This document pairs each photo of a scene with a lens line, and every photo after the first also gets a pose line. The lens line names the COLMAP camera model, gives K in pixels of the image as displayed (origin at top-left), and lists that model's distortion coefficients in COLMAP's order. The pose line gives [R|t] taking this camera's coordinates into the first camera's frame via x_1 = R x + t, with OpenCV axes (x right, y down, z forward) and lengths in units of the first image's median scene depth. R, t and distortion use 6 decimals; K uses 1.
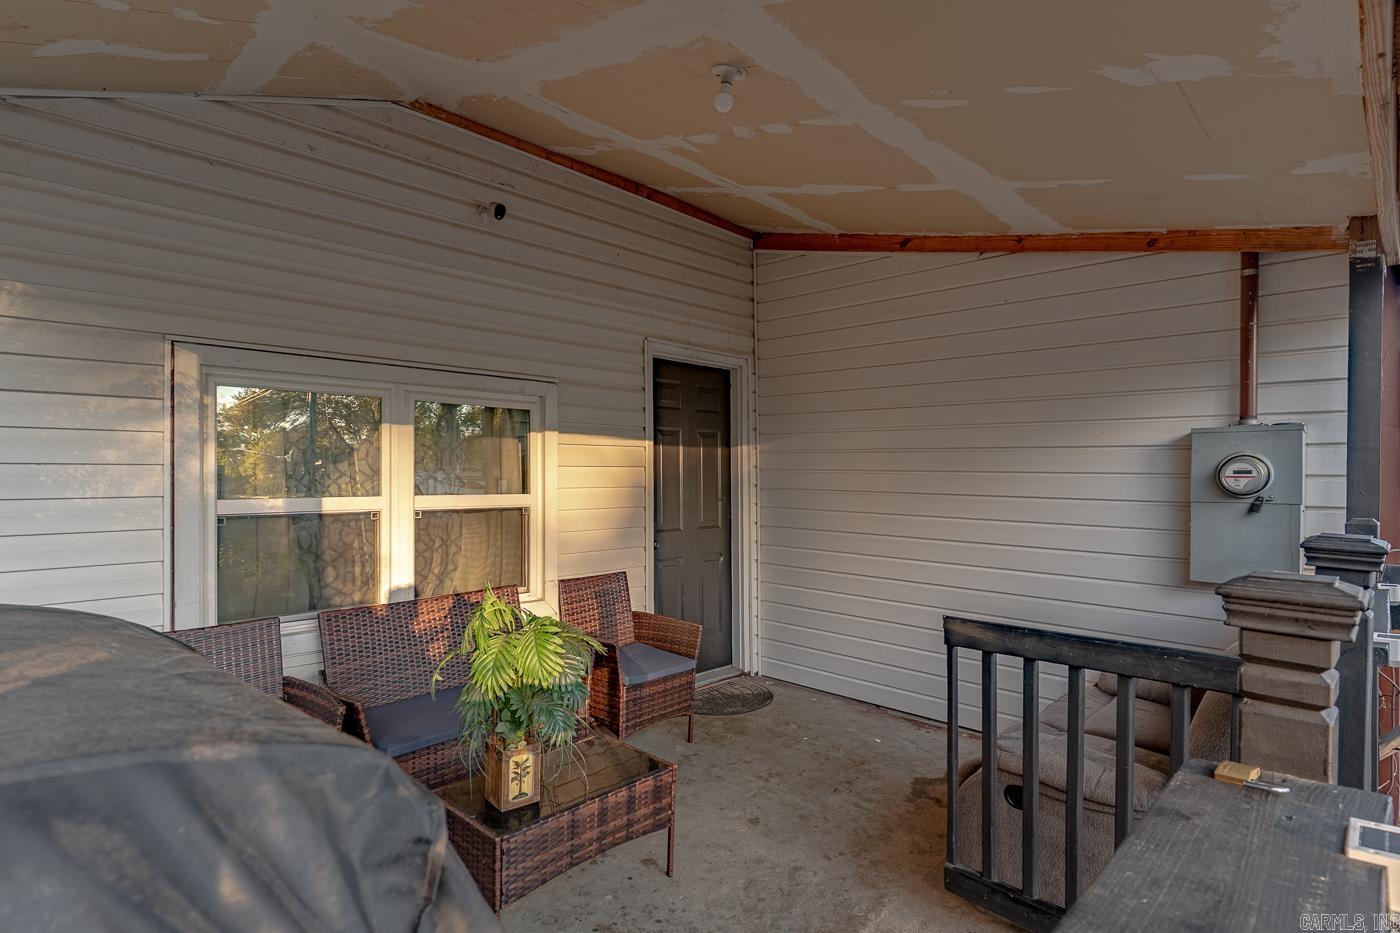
lens RADIAL K [[727.7, 0, 694.1], [0, 727.7, 475.9], [0, 0, 1]] dist [0.000595, 0.000253]
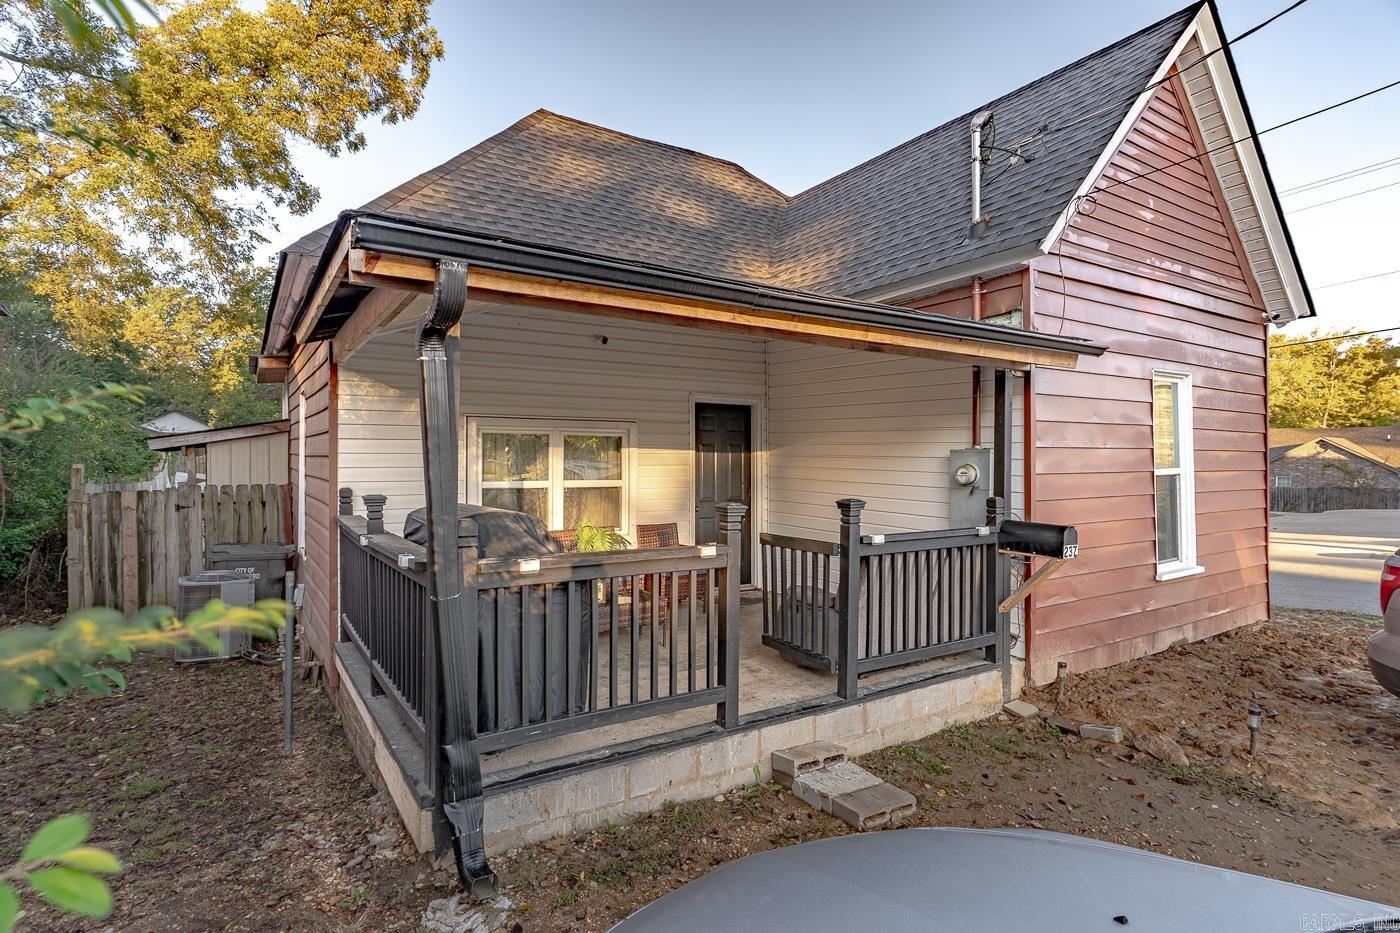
lens RADIAL K [[701.9, 0, 709.3], [0, 701.9, 471.9], [0, 0, 1]] dist [-0.011115, -0.000014]
pose [[0.977296, 0.008061, -0.211726, 0.395980], [-0.004670, 0.999853, 0.016509, -0.028607], [0.211828, -0.015145, 0.977190, -0.773966]]
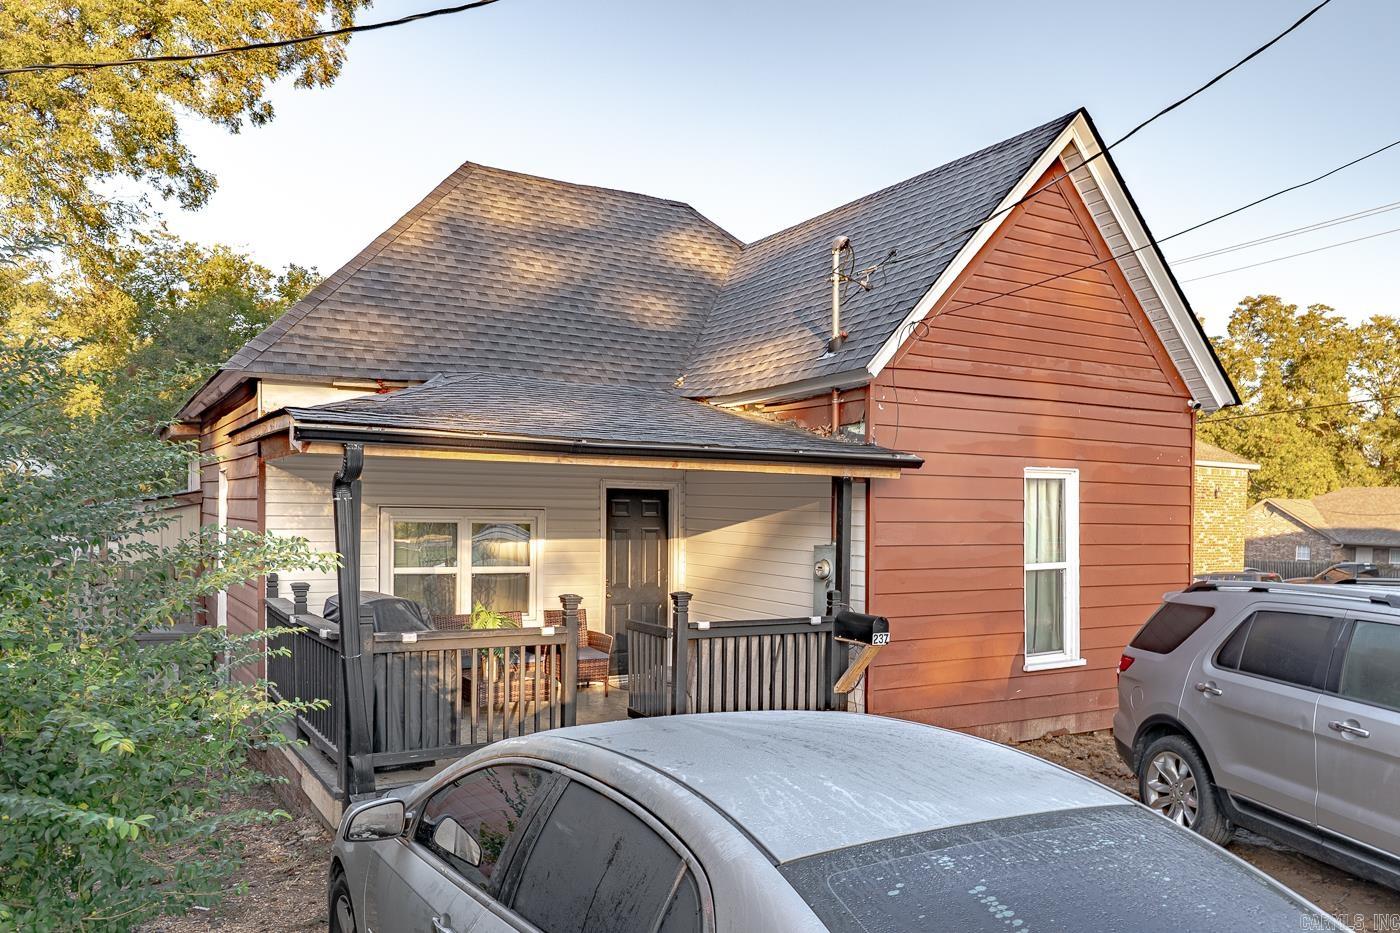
lens RADIAL K [[1046.5, 0, 699.7], [0, 1046.5, 556.6], [0, 0, 1]] dist [-0.012518, -0.008140]
pose [[0.961857, 0.024100, -0.272490, 1.004605], [-0.013323, 0.999057, 0.041334, -0.126565], [0.273229, -0.036127, 0.961270, -1.627067]]
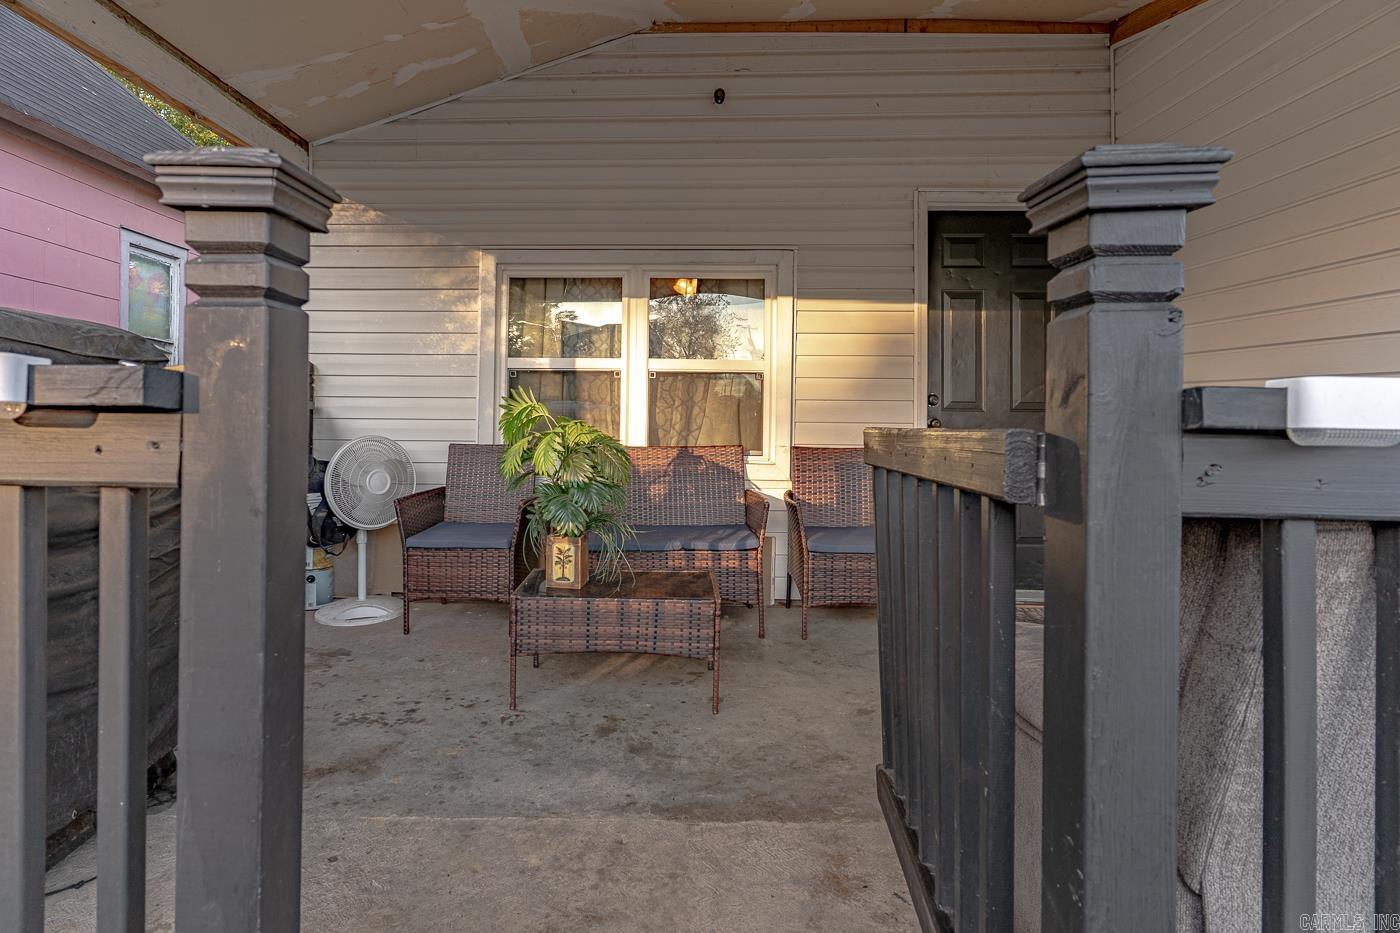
lens RADIAL K [[736.4, 0, 653.6], [0, 736.4, 405.8], [0, 0, 1]] dist [0.004431, 0.000722]
pose [[0.666214, -0.003797, -0.745751, 0.449798], [-0.012757, 0.999783, -0.016487, 0.108772], [0.745652, 0.020498, 0.666021, 0.191133]]
